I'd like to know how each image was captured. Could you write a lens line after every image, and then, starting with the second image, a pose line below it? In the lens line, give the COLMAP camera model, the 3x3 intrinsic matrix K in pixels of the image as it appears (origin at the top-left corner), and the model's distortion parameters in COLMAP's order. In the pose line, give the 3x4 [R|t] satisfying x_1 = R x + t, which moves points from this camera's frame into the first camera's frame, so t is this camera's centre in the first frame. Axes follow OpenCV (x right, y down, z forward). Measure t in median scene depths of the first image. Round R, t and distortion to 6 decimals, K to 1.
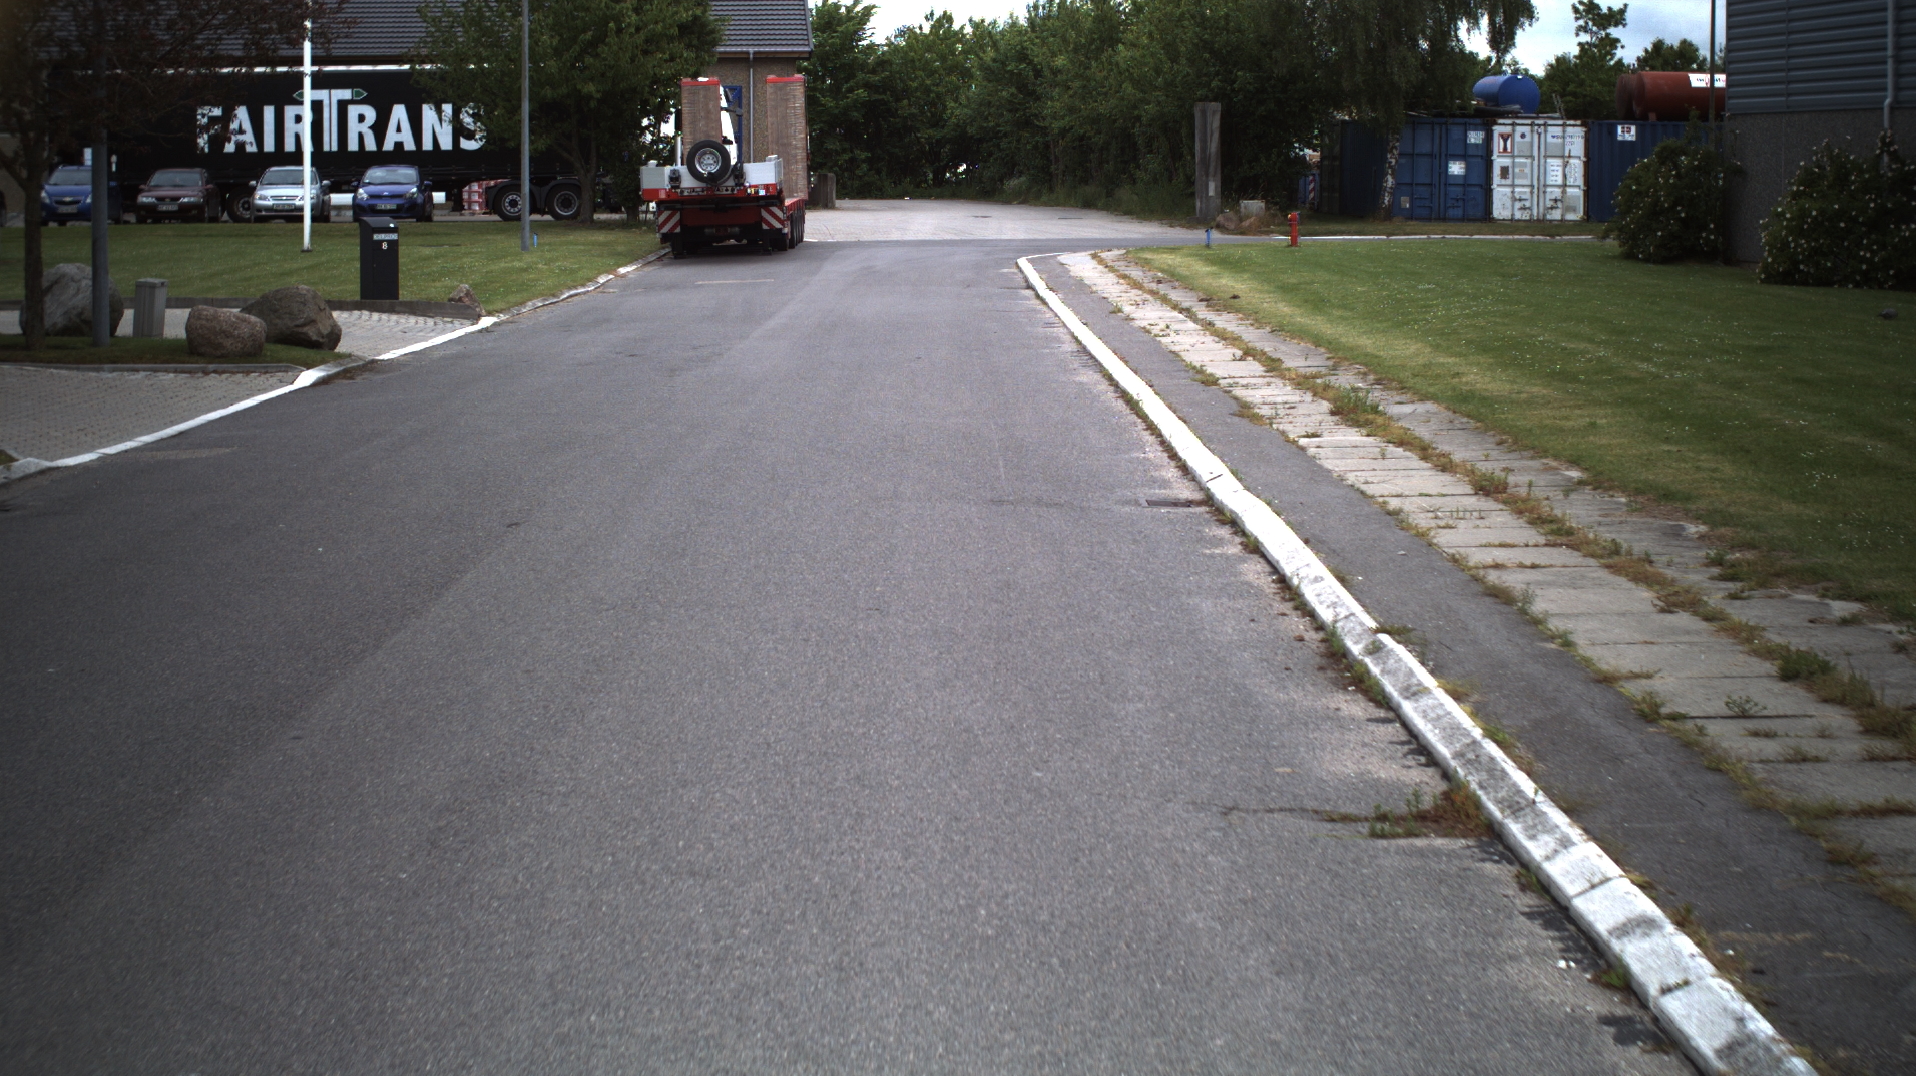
lens RADIAL K [[3723.6, 0, 958.0], [0, 3723.6, 538.0], [0, 0, 1]] dist [-0.304736, 0.344018]
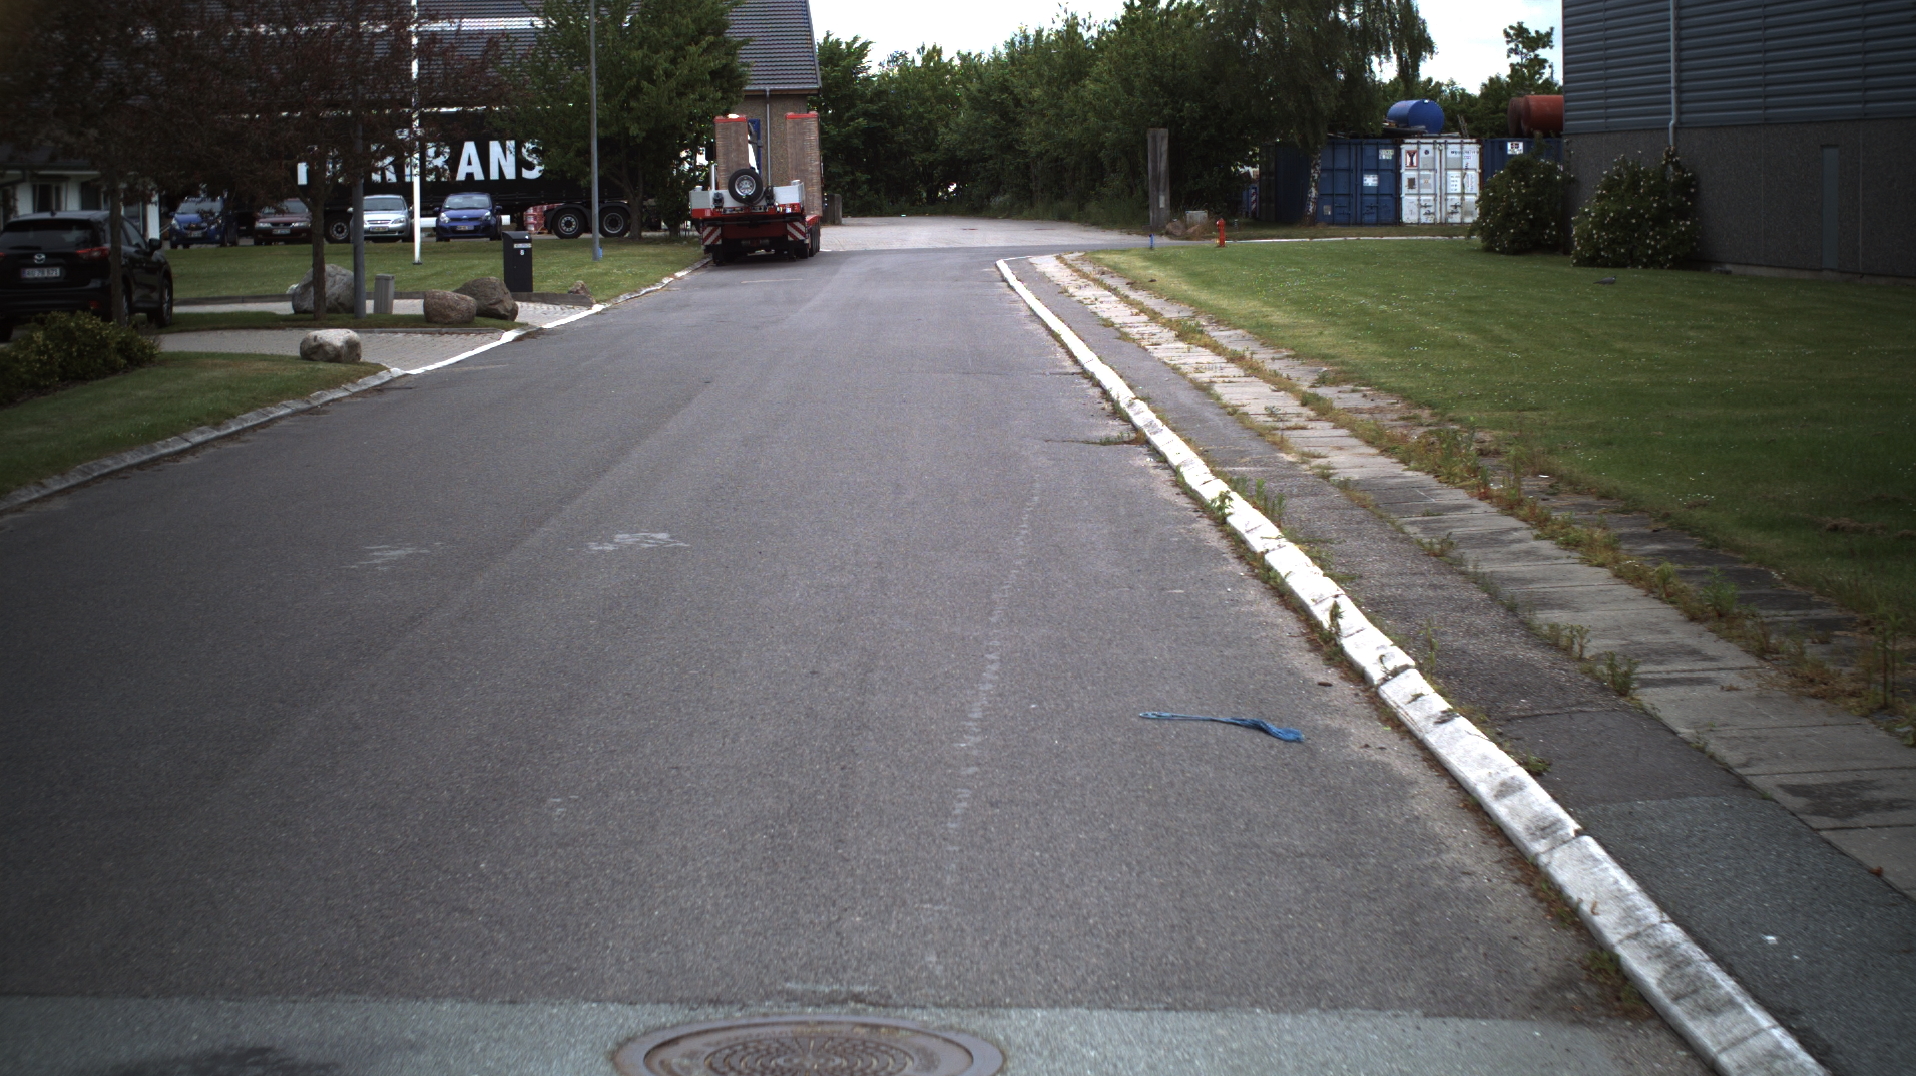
lens RADIAL K [[3723.6, 0, 958.0], [0, 3723.6, 538.0], [0, 0, 1]] dist [-0.304736, 0.344018]
pose [[0.999863, -0.016568, 0.000235, 0.001126], [0.016569, 0.999850, -0.004995, 0.018159], [-0.000152, 0.004998, 0.999987, -0.185373]]
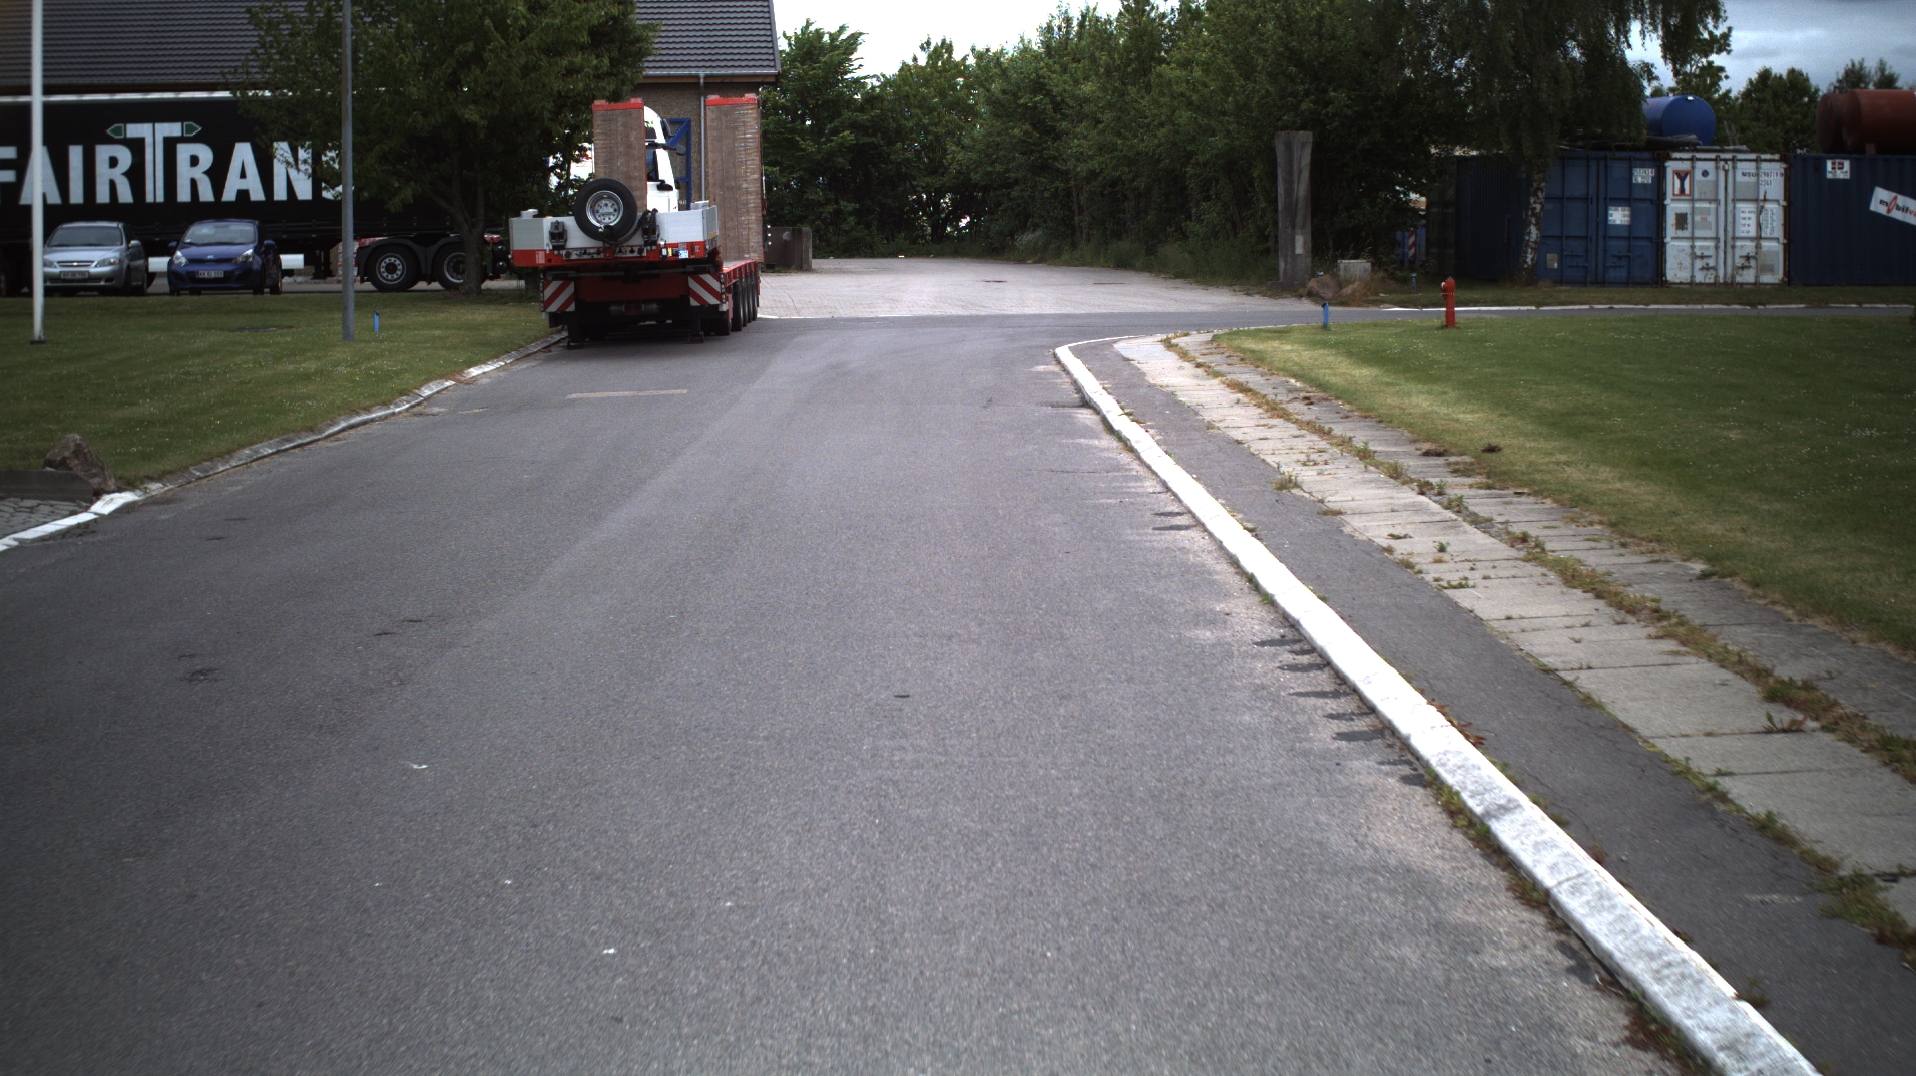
lens RADIAL K [[3723.6, 0, 958.0], [0, 3723.6, 538.0], [0, 0, 1]] dist [-0.304736, 0.344018]
pose [[0.999984, -0.005596, 0.000128, -0.001948], [0.005597, 0.999876, -0.014748, -0.023808], [-0.000046, 0.014748, 0.999891, 0.247158]]
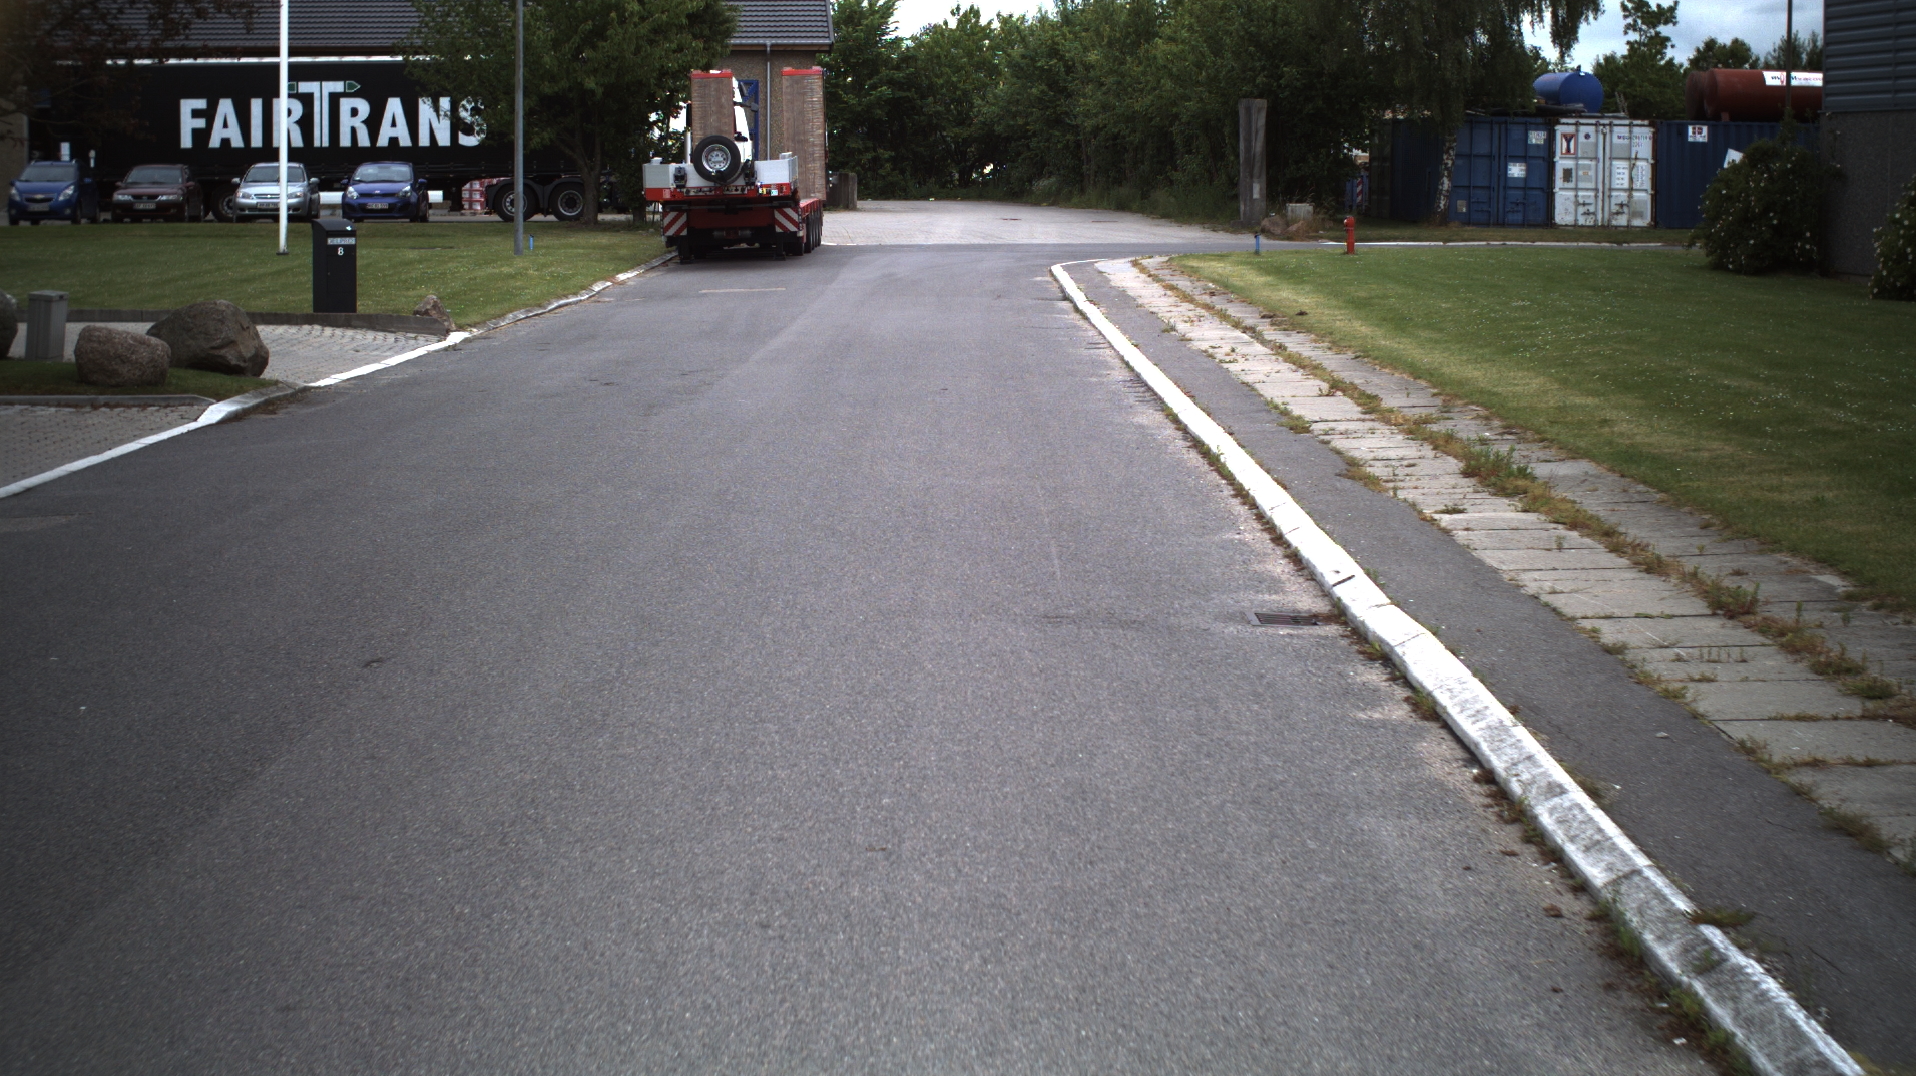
lens RADIAL K [[3723.6, 0, 958.0], [0, 3723.6, 538.0], [0, 0, 1]] dist [-0.304736, 0.344018]
pose [[0.999968, 0.004918, -0.006254, -0.000857], [-0.004919, 0.999988, -0.000183, -0.005823], [0.006253, 0.000214, 0.999980, 0.061878]]
